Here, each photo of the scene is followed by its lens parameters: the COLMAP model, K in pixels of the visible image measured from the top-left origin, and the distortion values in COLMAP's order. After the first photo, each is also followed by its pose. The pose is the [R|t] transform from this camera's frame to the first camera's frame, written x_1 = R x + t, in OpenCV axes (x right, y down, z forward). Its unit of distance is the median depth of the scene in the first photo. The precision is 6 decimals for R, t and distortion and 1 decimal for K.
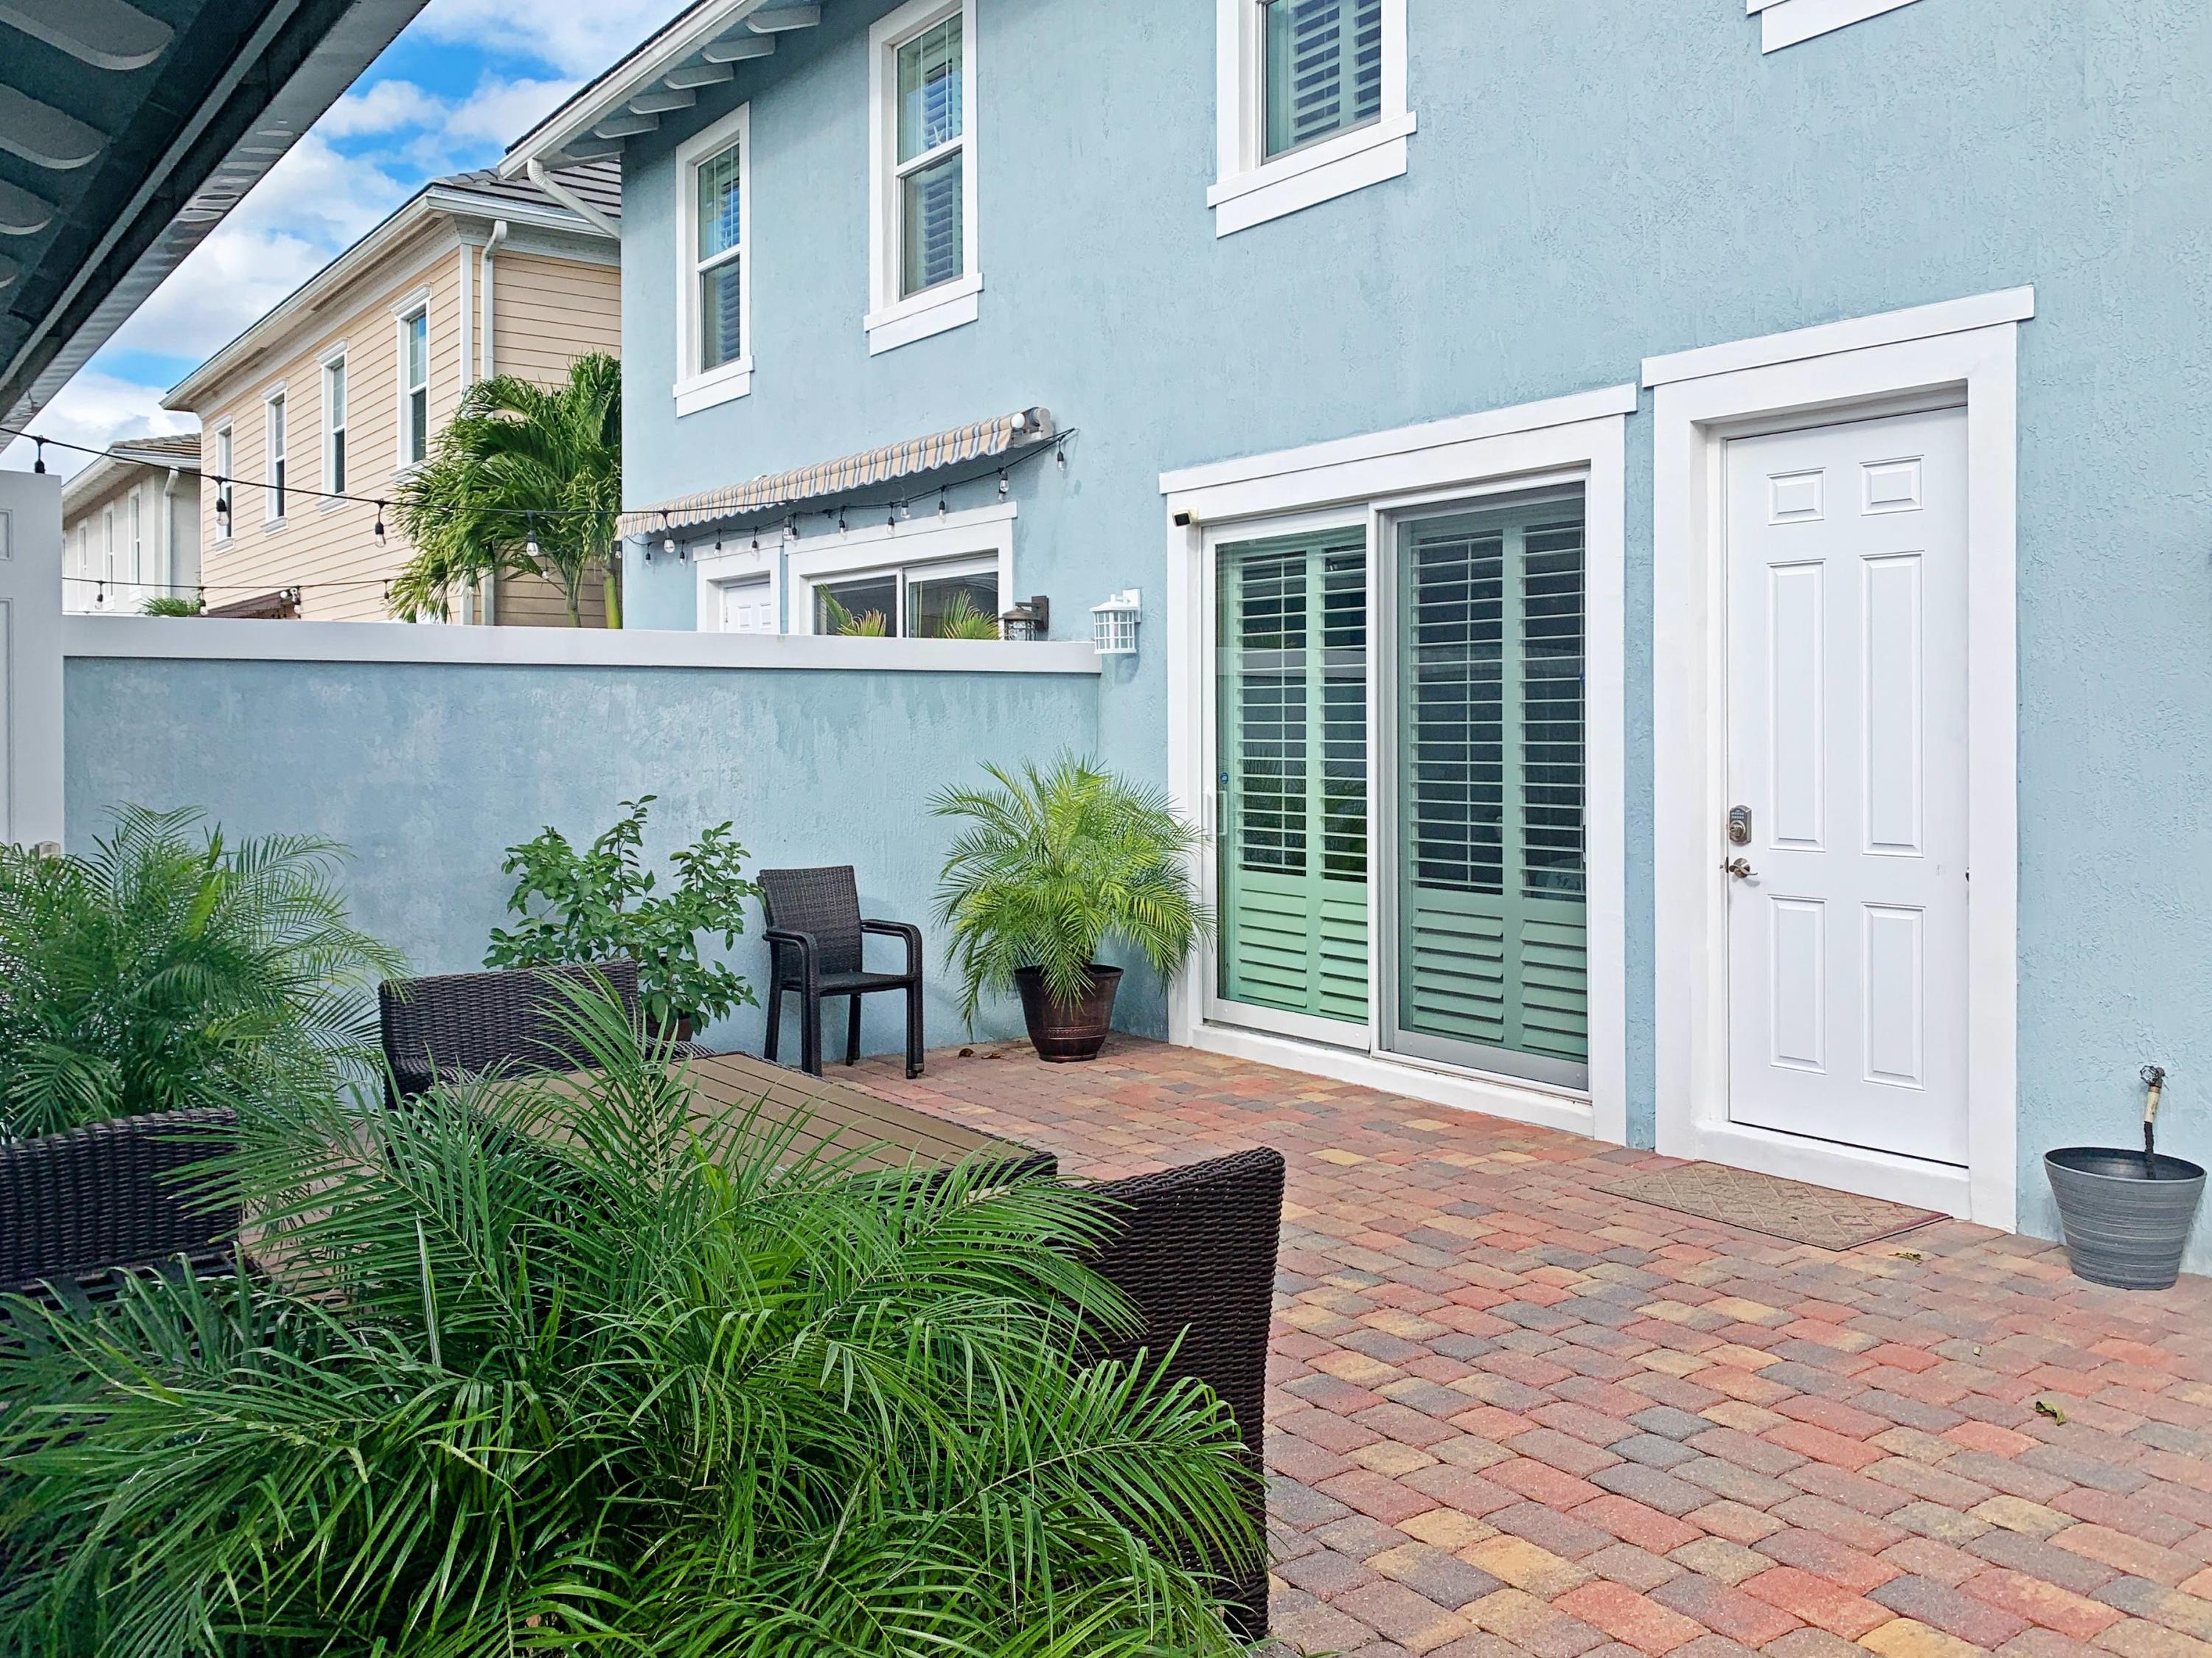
lens RADIAL K [[1867.2, 0, 1107.1], [0, 1867.2, 828.0], [0, 0, 1]] dist [0.014253, 0.004720]
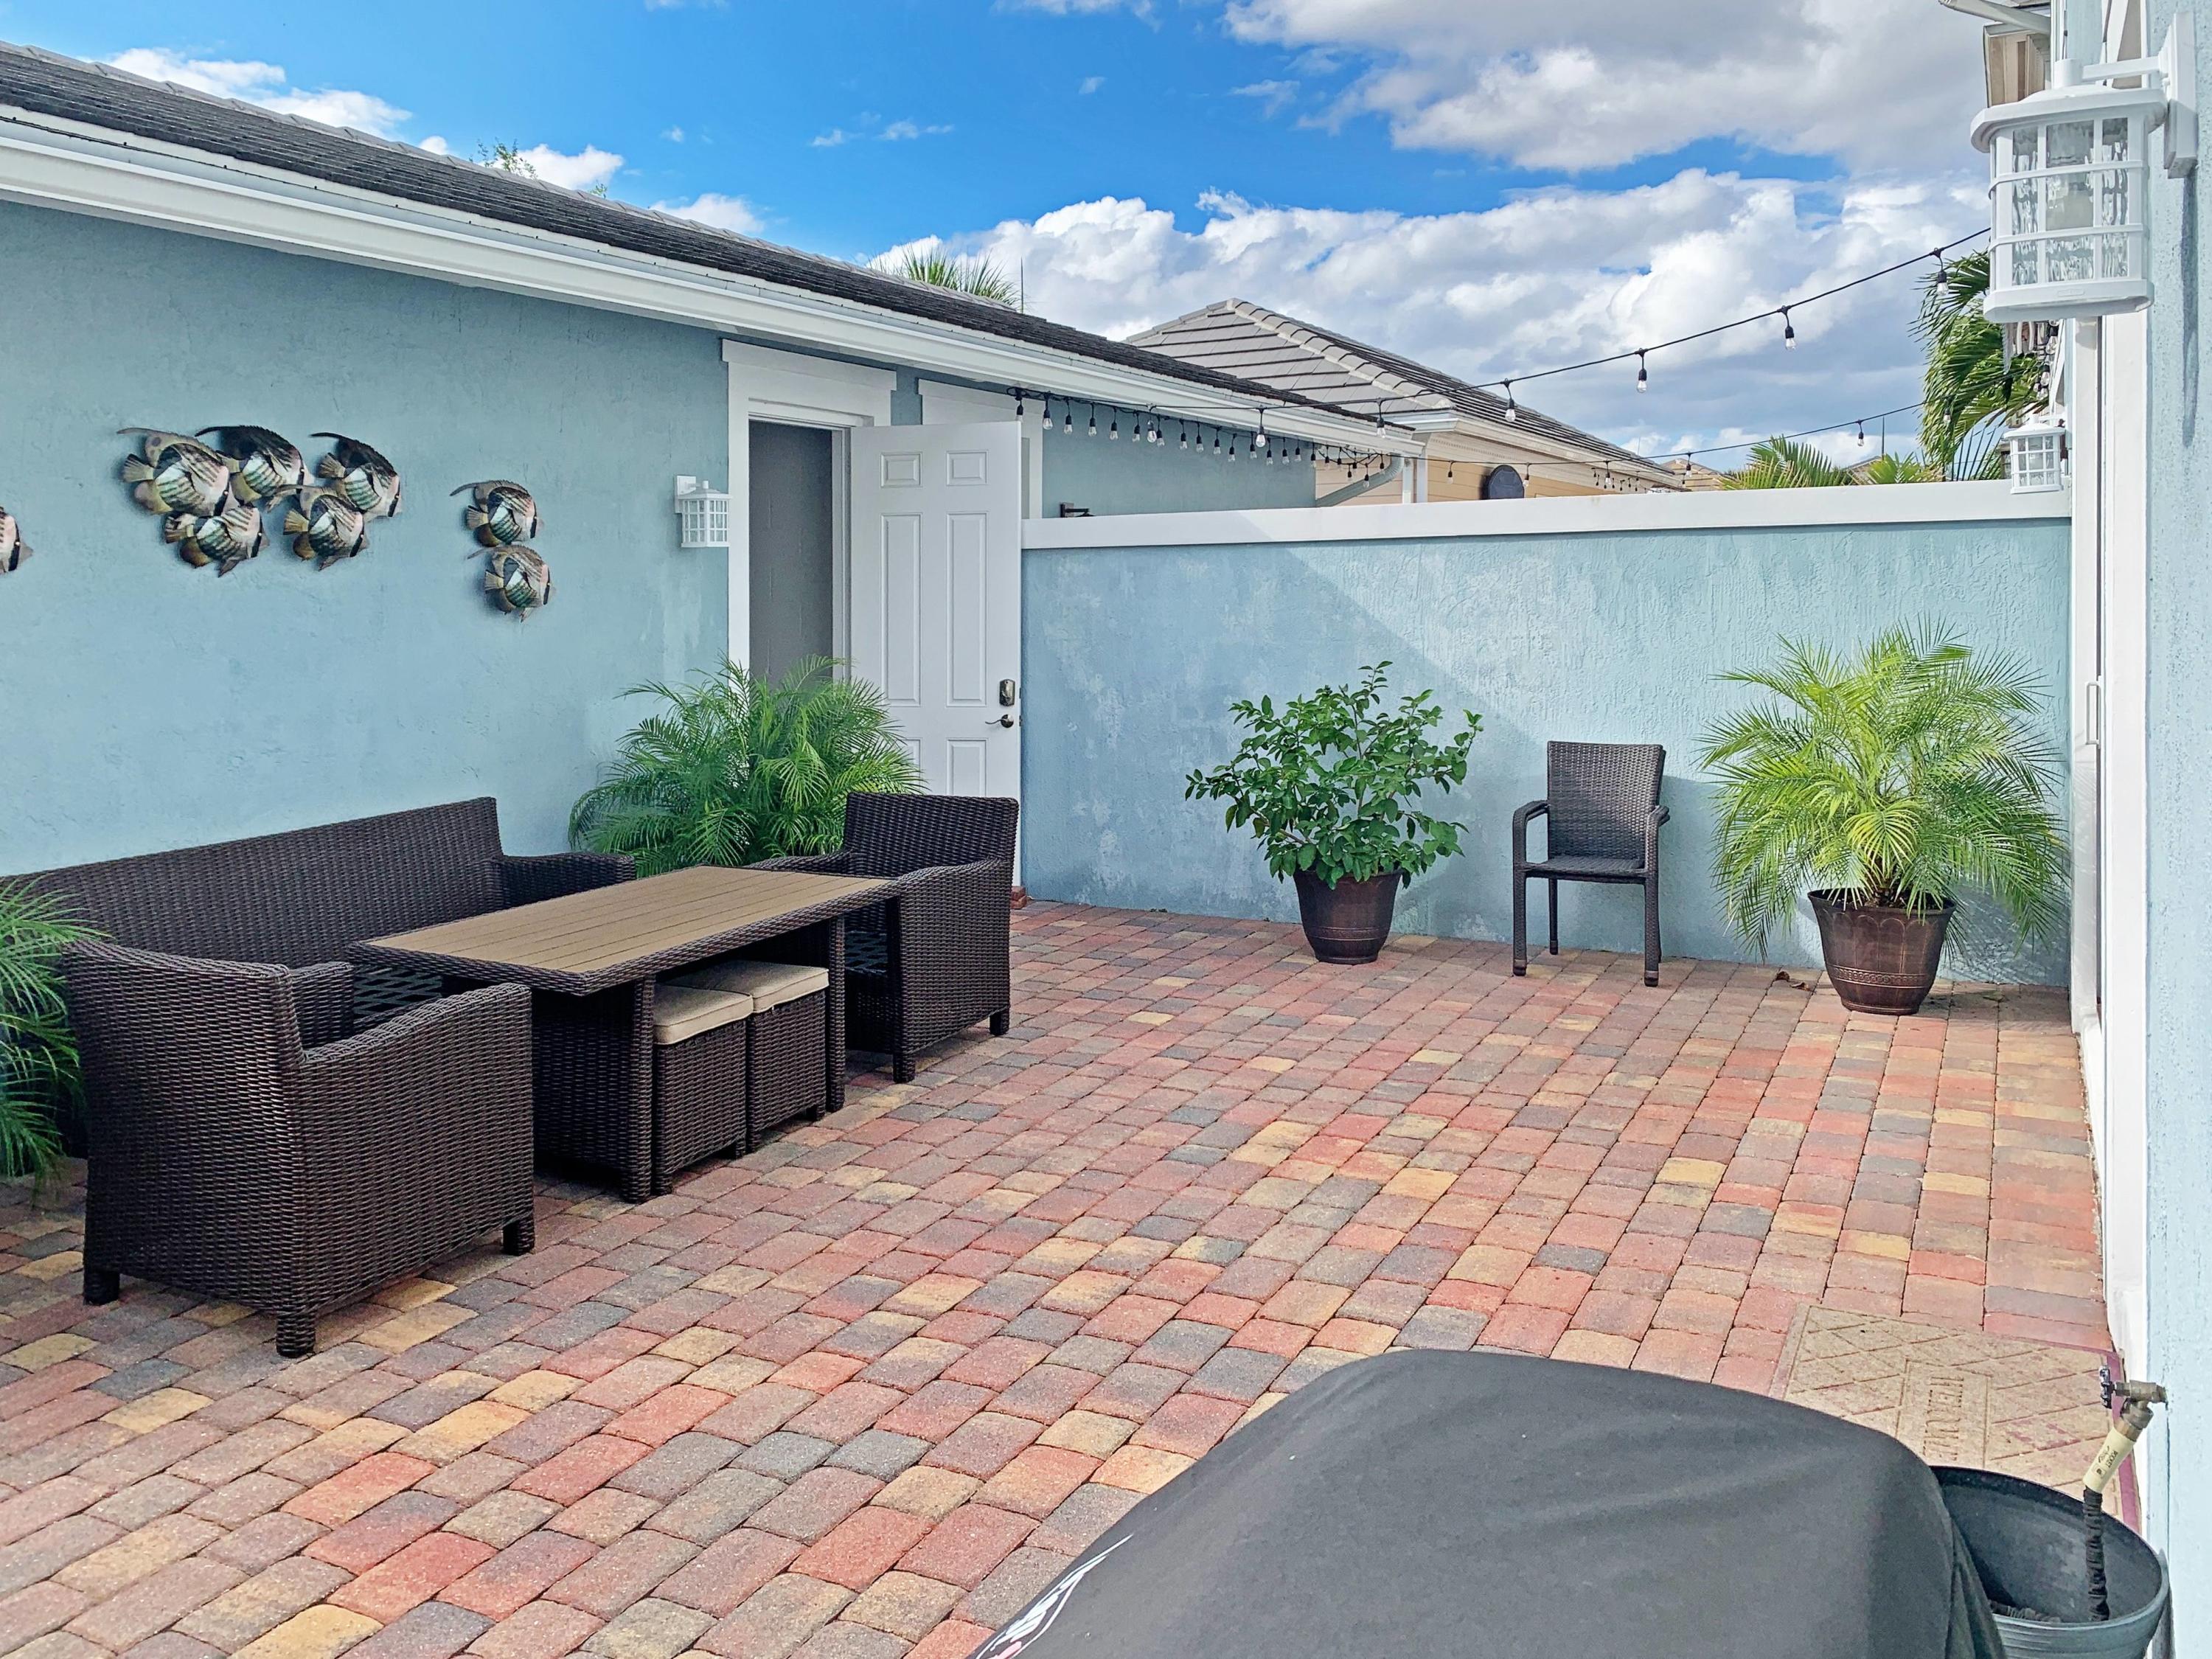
lens RADIAL K [[1680.4, 0, 1107.7], [0, 1680.4, 826.1], [0, 0, 1]] dist [-0.006316, -0.001588]
pose [[0.436765, 0.124003, -0.890988, 0.535743], [-0.034056, 0.992023, 0.121370, -0.033507], [0.898931, -0.022667, 0.437504, 0.413828]]
